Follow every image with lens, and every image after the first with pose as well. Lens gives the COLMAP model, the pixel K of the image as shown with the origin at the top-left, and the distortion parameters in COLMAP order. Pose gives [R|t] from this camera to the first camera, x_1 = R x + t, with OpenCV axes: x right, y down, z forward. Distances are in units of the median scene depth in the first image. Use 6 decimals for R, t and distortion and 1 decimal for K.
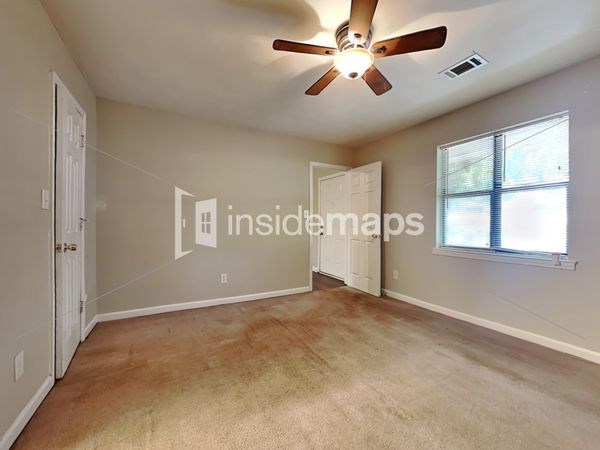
lens RADIAL K [[213.2, 0, 300.0], [0, 213.2, 225.0], [0, 0, 1]] dist [0.000353, 0.000013]
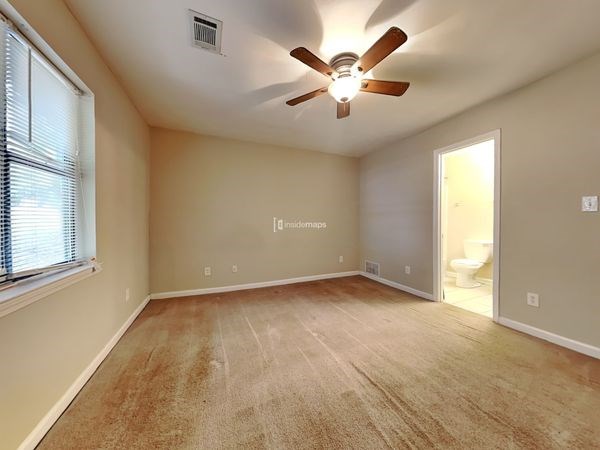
lens RADIAL K [[213.2, 0, 300.0], [0, 213.2, 225.0], [0, 0, 1]] dist [0.000353, 0.000013]
pose [[-0.995498, -0.001116, 0.094774, 0.322749], [-0.000106, 0.999943, 0.010659, -0.008595], [-0.094780, 0.010601, -0.995442, 1.840942]]
